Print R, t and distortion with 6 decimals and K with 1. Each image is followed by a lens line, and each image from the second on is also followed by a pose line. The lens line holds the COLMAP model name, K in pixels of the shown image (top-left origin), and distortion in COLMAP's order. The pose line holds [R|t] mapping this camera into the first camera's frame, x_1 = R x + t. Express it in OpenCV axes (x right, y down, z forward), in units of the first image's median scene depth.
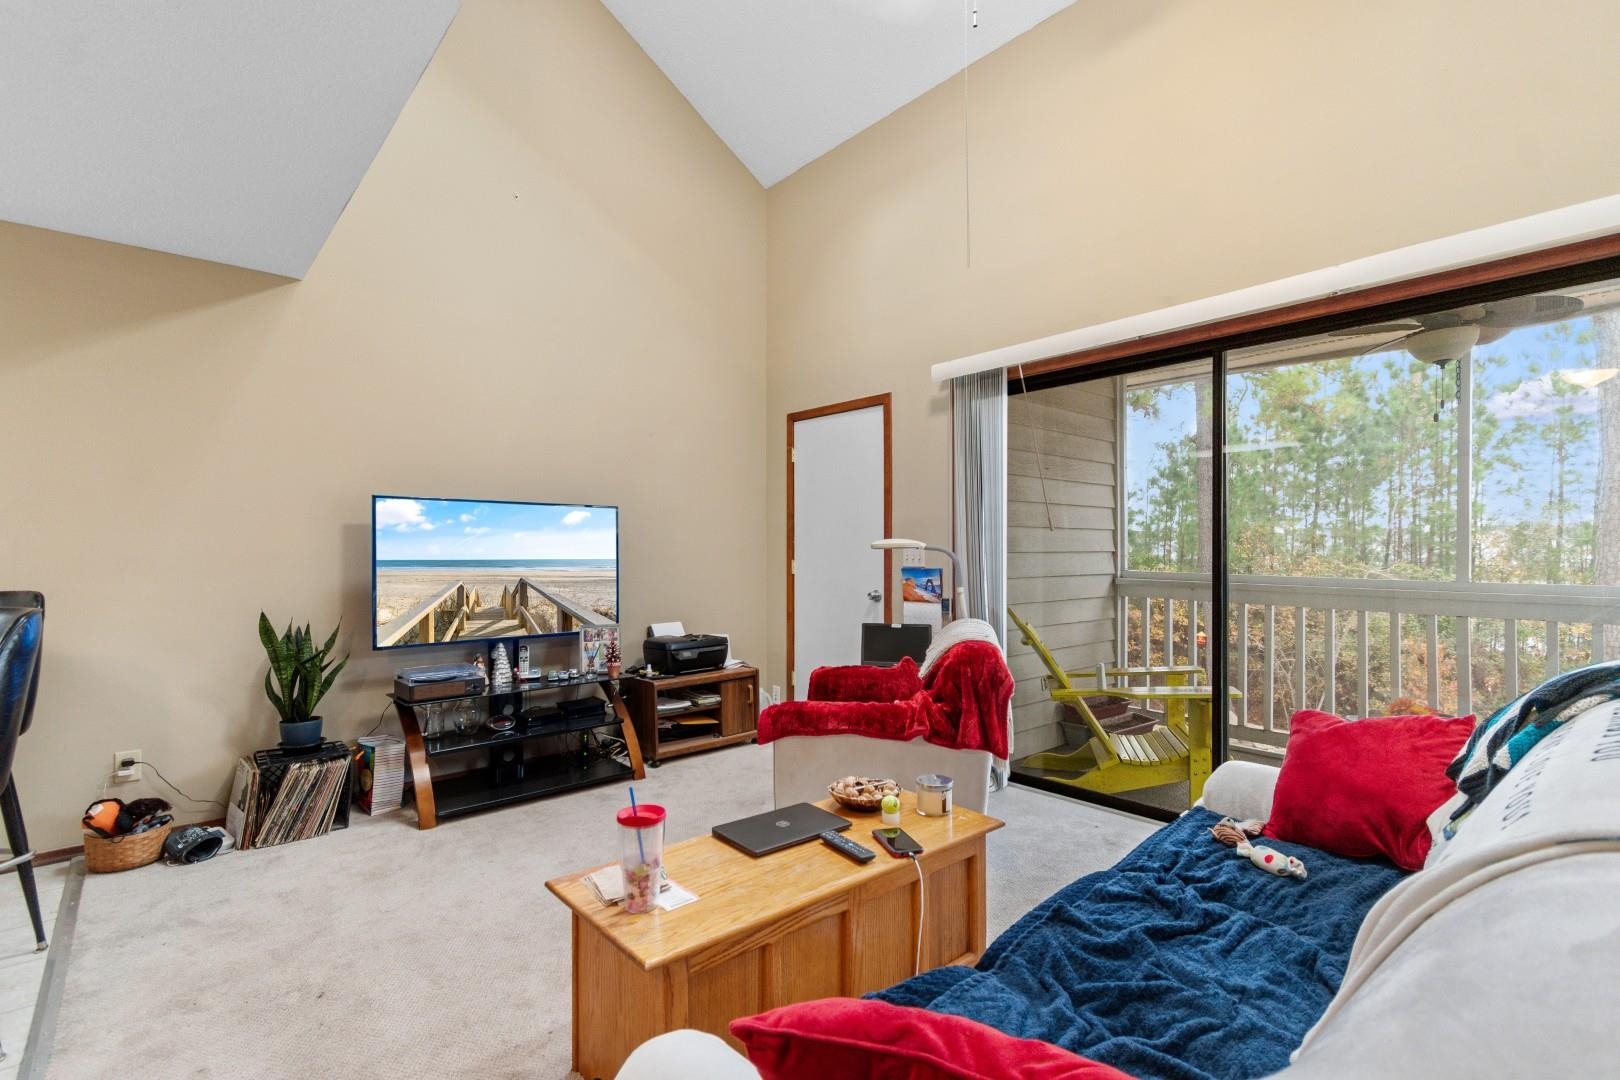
lens RADIAL K [[749.1, 0, 811.2], [0, 749.1, 551.3], [0, 0, 1]] dist [0.002502, 0.000531]
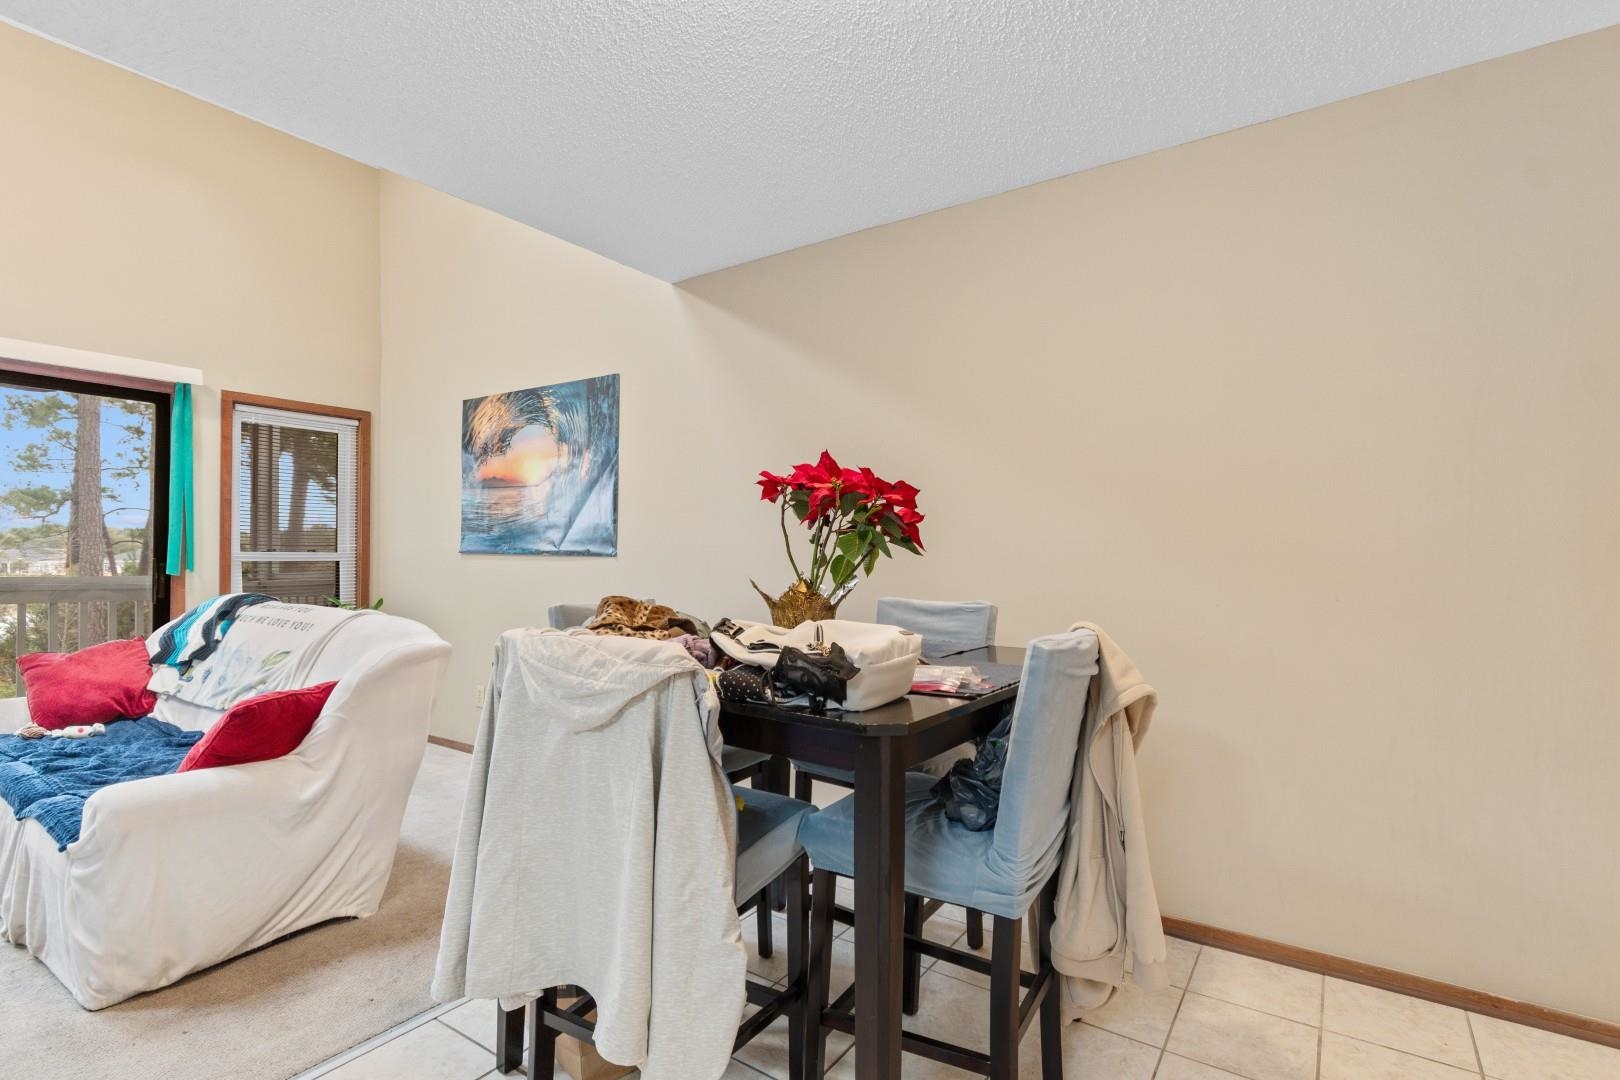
lens RADIAL K [[778.3, 0, 815.2], [0, 778.3, 554.0], [0, 0, 1]] dist [-0.000600, -0.000950]
pose [[-0.243171, 0.007852, 0.969952, -0.741697], [-0.000949, 0.999965, -0.008332, 0.015056], [-0.969983, -0.002947, -0.243155, -0.083514]]
